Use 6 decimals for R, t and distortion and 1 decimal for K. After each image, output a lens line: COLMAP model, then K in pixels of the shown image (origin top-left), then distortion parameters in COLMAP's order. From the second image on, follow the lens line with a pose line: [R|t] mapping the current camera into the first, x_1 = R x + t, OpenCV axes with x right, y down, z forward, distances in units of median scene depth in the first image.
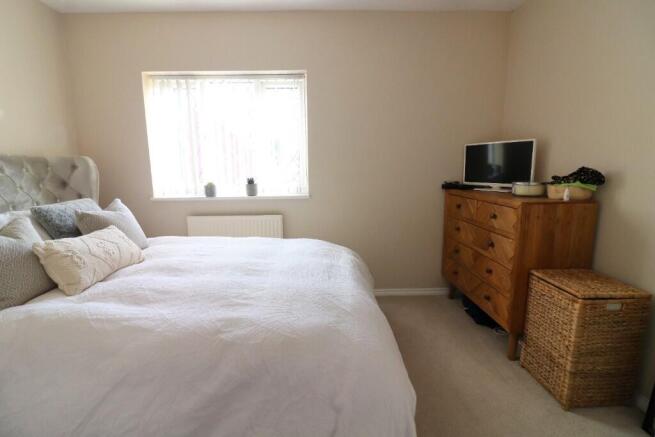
lens RADIAL K [[311.2, 0, 327.2], [0, 311.2, 212.5], [0, 0, 1]] dist [-0.000499, -0.000077]
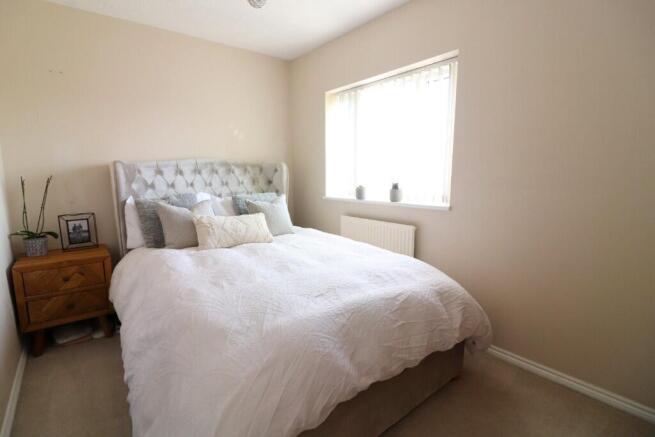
lens RADIAL K [[314.1, 0, 327.5], [0, 314.1, 218.5], [0, 0, 1]] dist [-0.000721, -0.000190]
pose [[0.604363, 0.124656, -0.786896, 0.447915], [-0.124254, 0.990346, 0.061455, -0.042248], [0.786960, 0.060634, 0.614017, 0.293682]]
